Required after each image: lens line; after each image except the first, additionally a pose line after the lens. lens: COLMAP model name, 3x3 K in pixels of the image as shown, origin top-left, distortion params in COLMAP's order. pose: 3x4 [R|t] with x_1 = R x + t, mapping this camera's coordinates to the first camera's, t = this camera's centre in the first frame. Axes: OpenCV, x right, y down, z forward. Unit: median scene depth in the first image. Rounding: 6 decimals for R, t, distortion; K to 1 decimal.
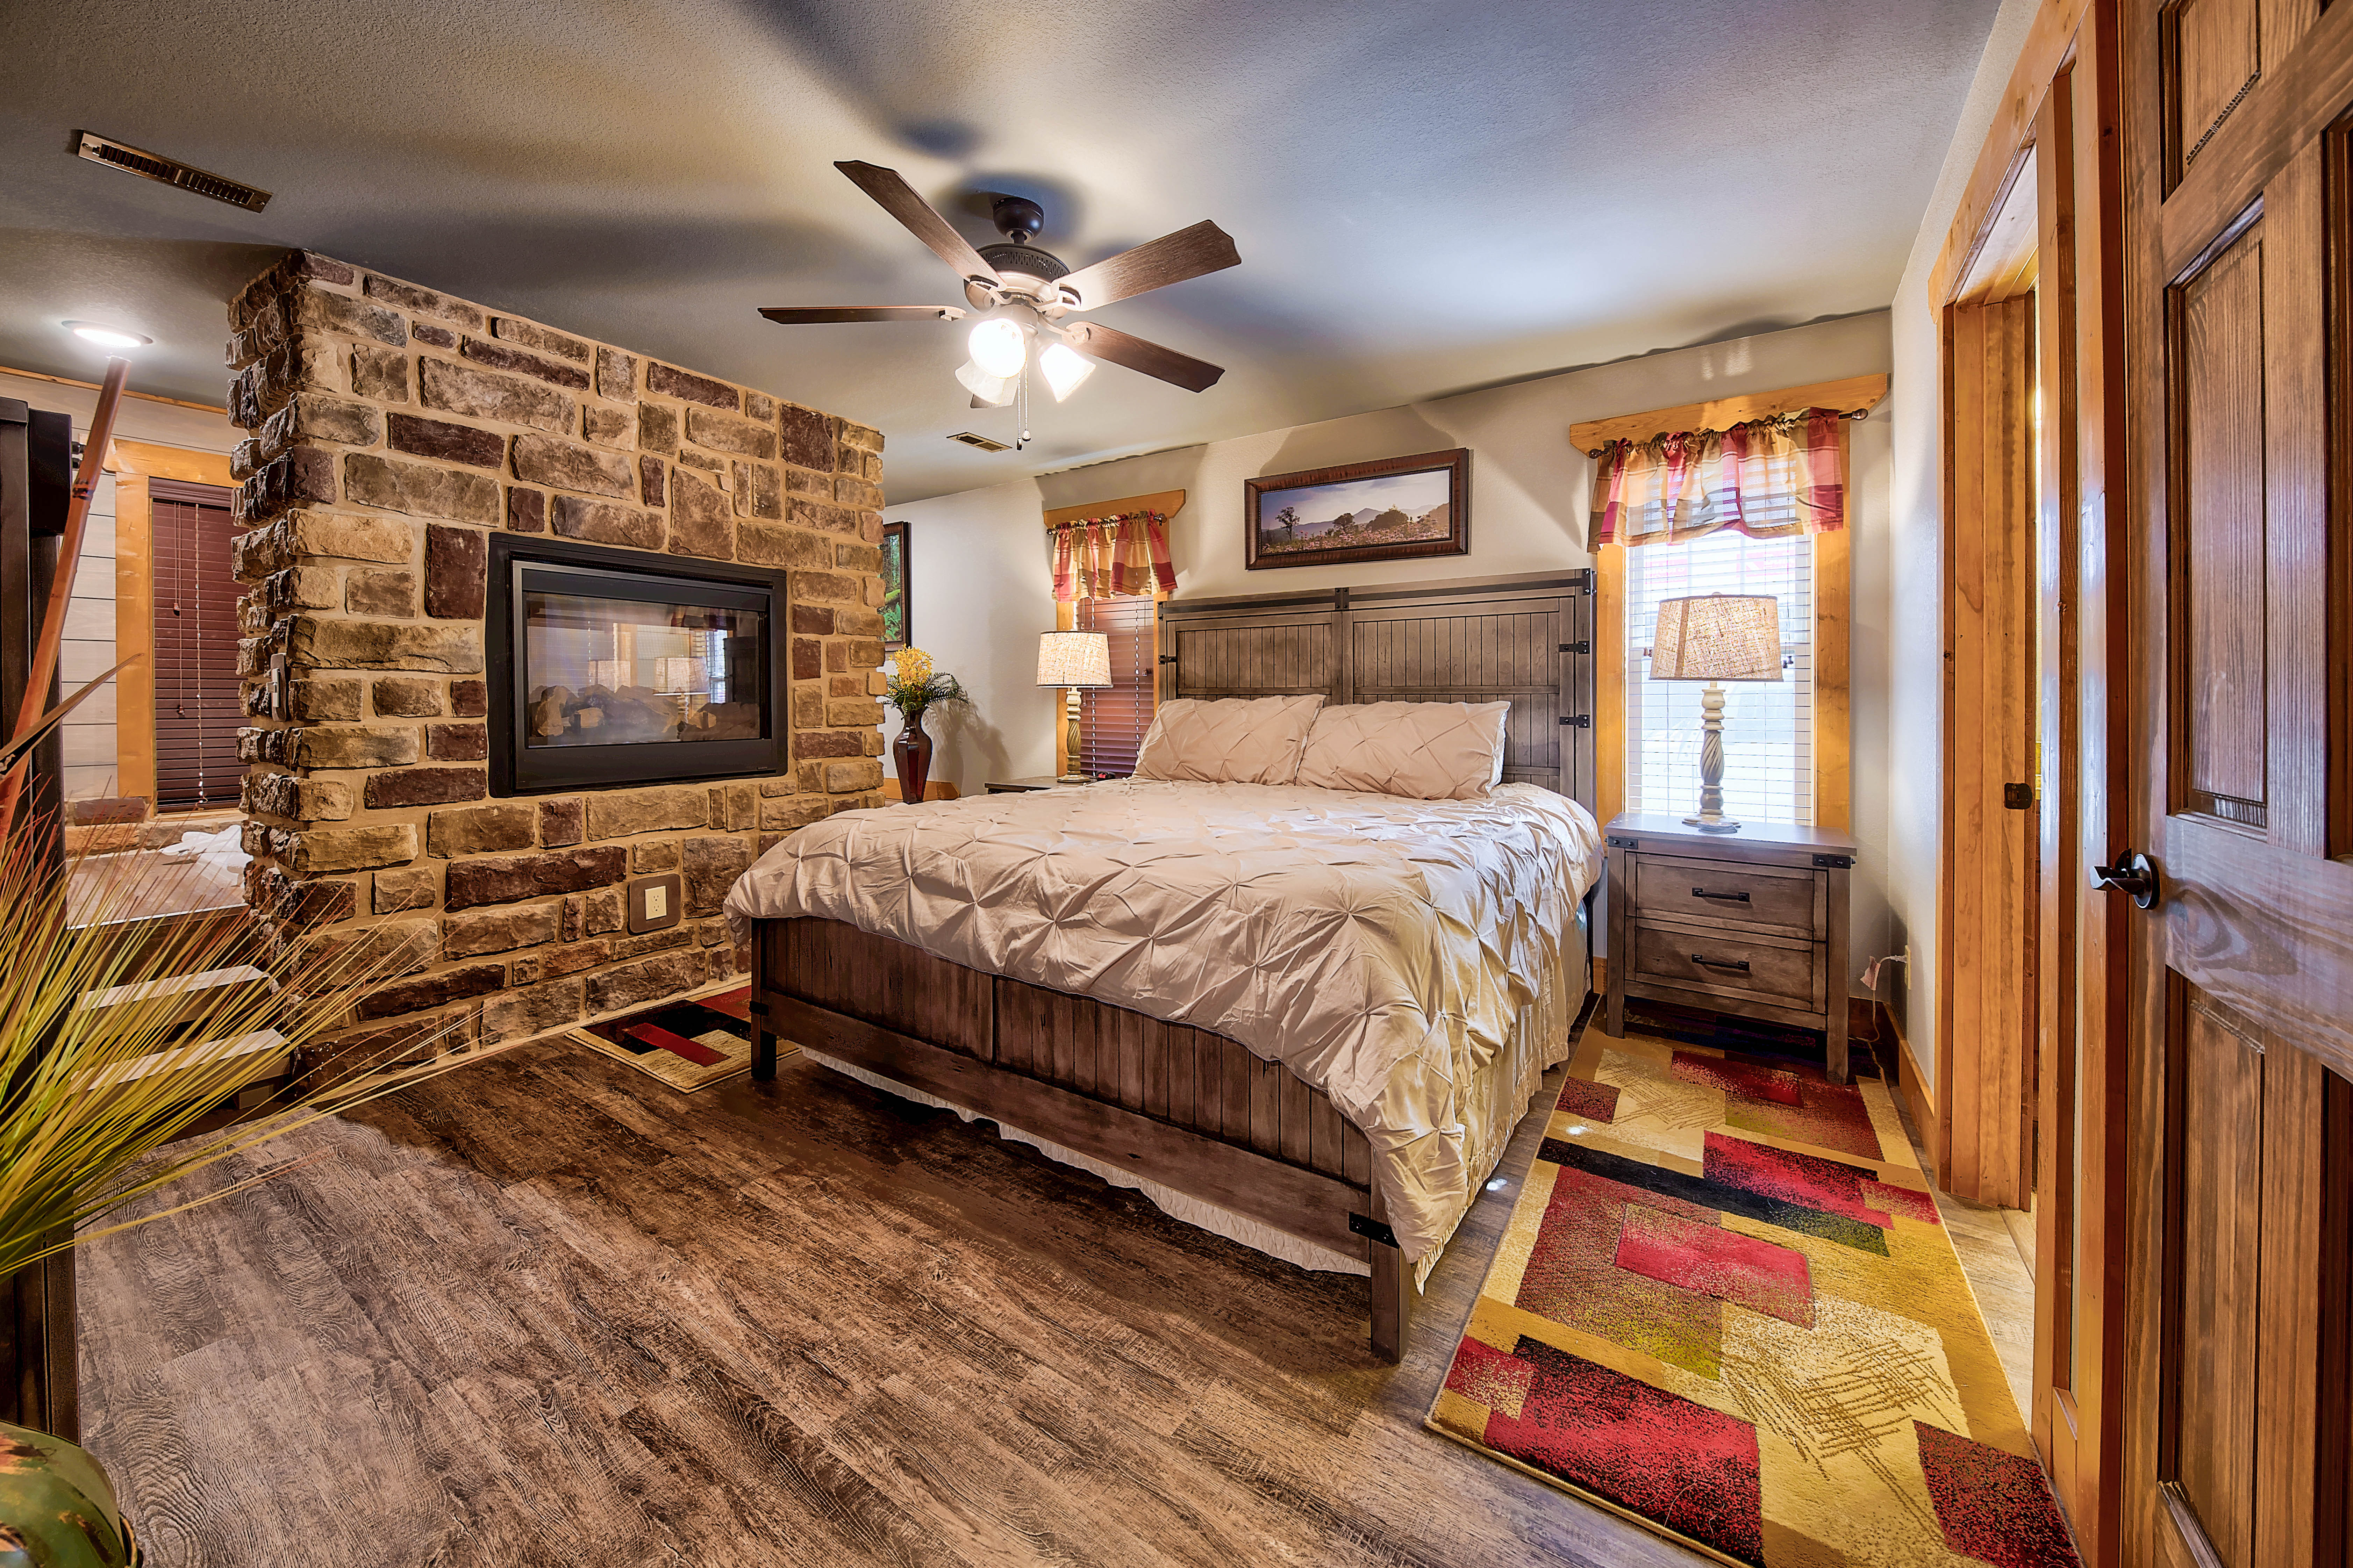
lens RADIAL K [[851.6, 0, 1211.0], [0, 851.6, 713.4], [0, 0, 1]] dist [0.001152, -0.002086]
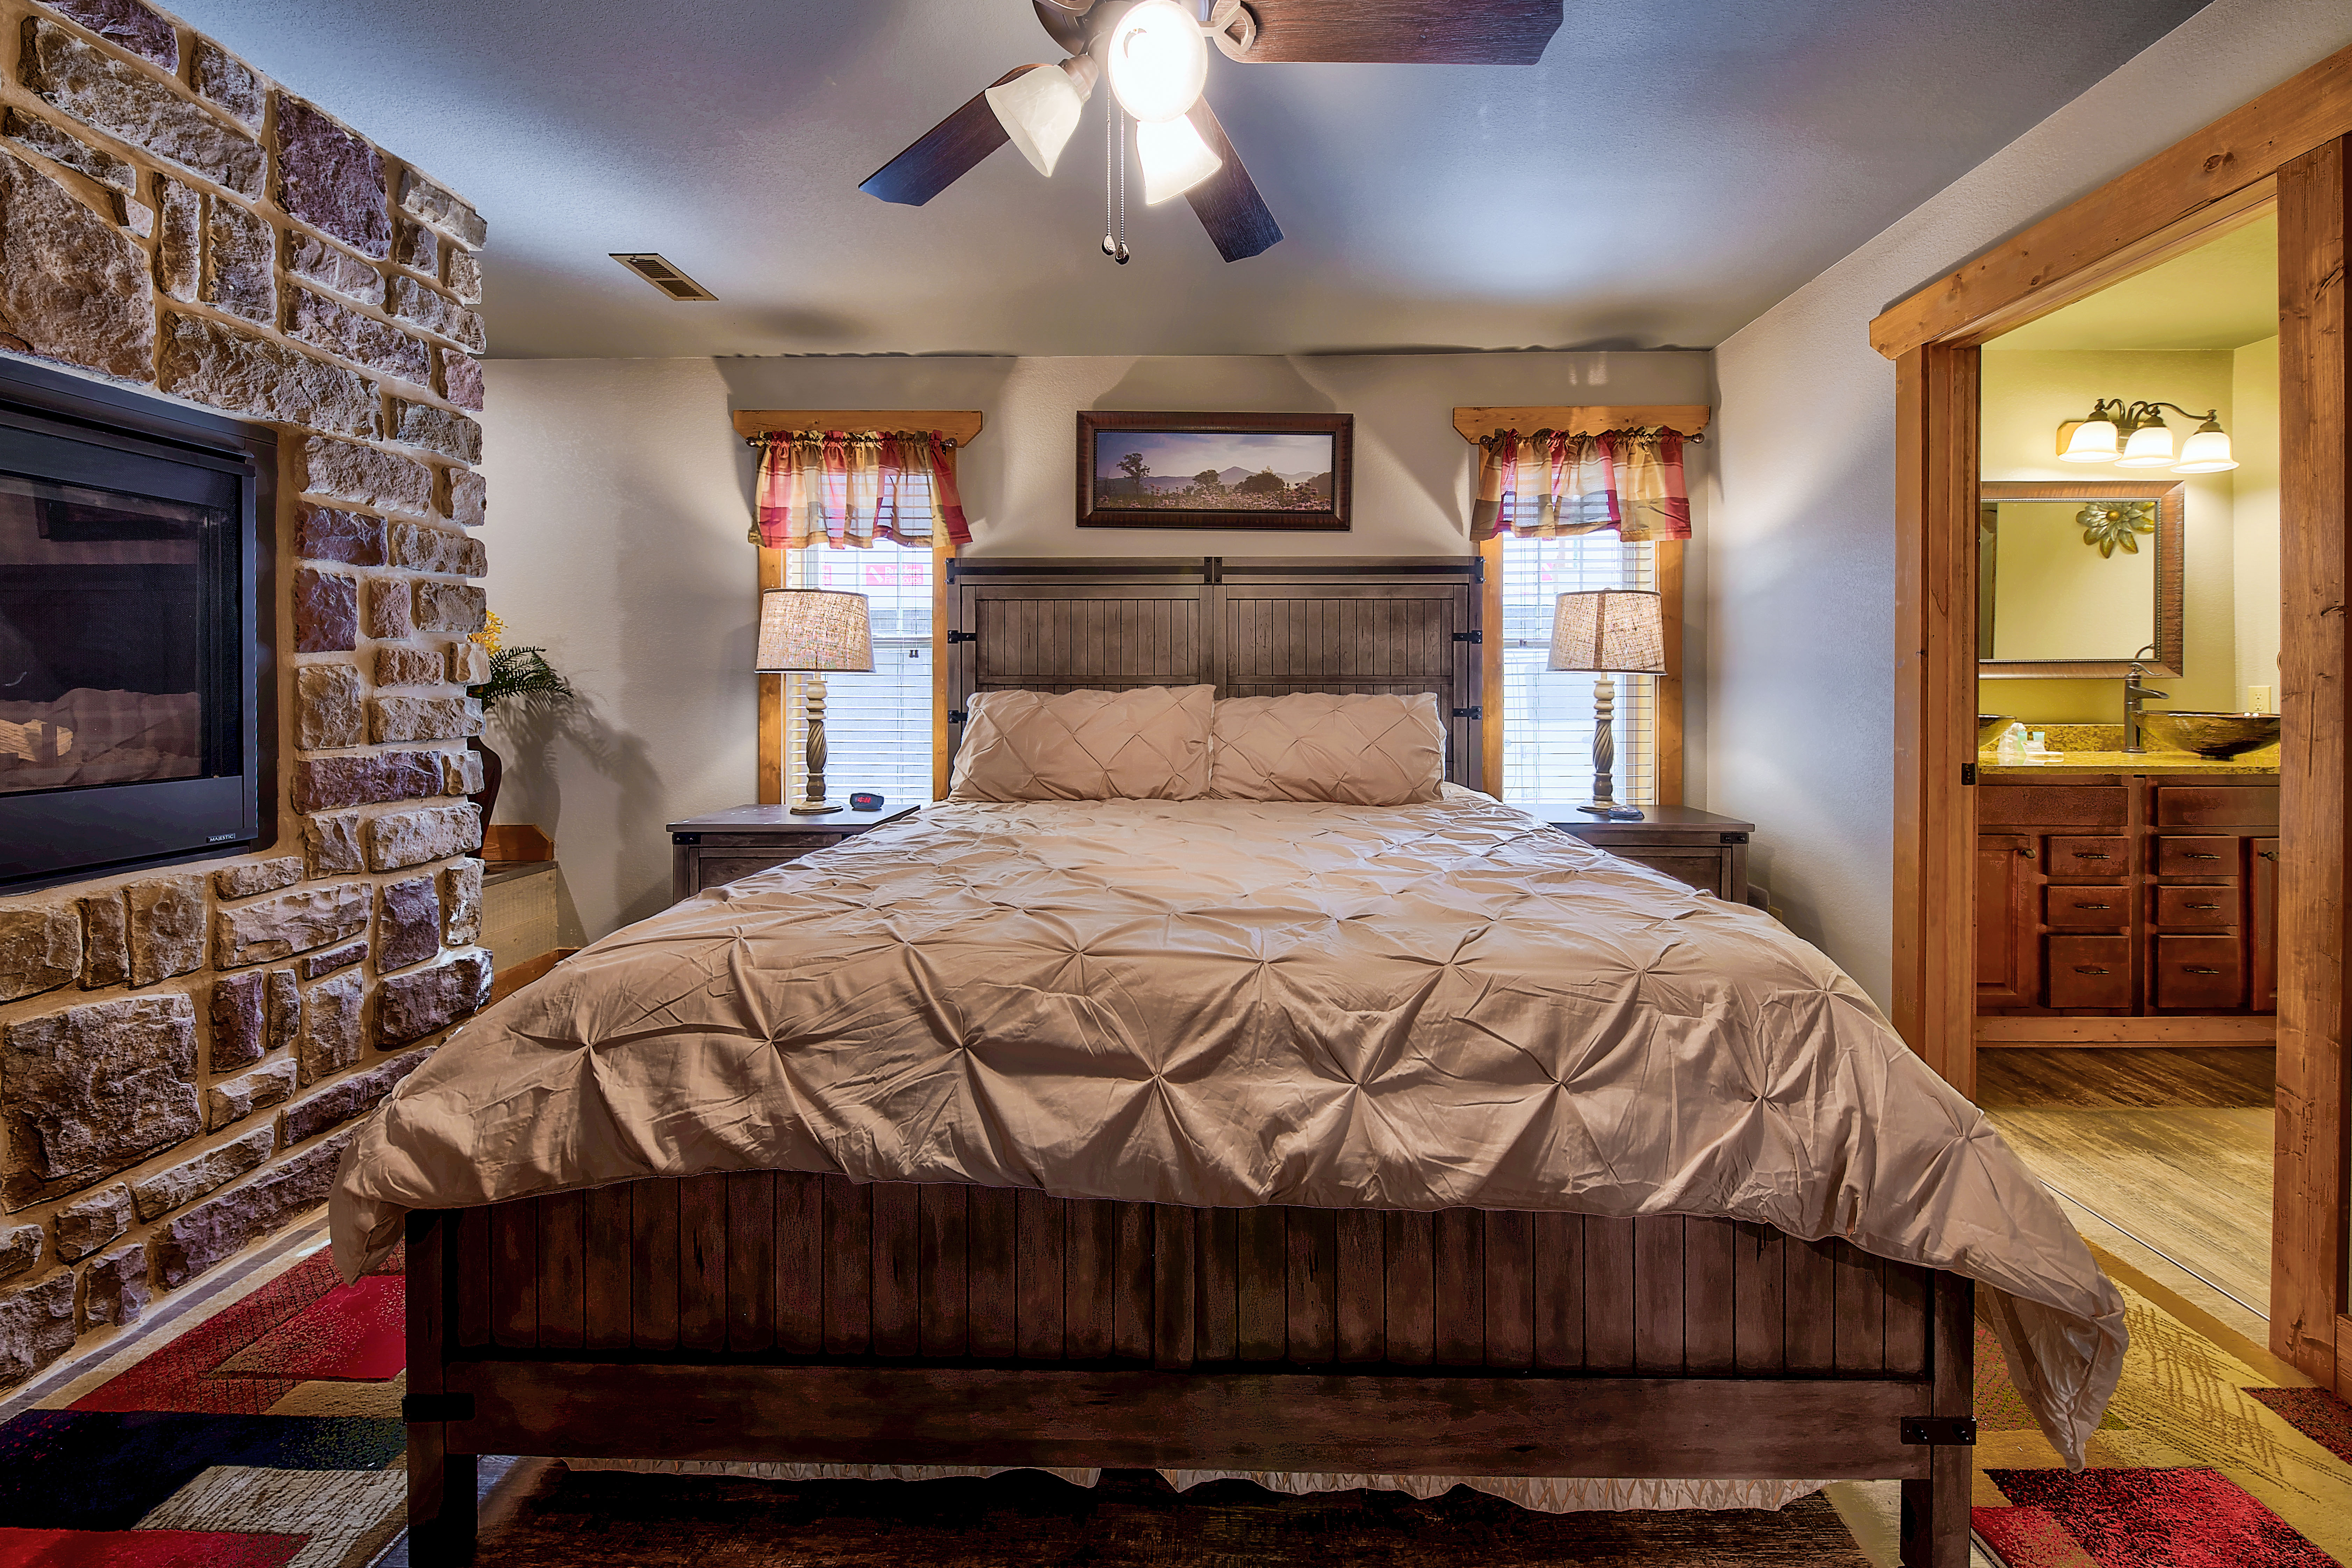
lens RADIAL K [[851.4, 0, 1214.9], [0, 851.4, 693.7], [0, 0, 1]] dist [0.001152, -0.002086]
pose [[0.849476, -0.003578, 0.527616, -0.324847], [0.008698, 0.999936, -0.007223, -0.008133], [-0.527556, 0.010725, 0.849453, 0.325618]]
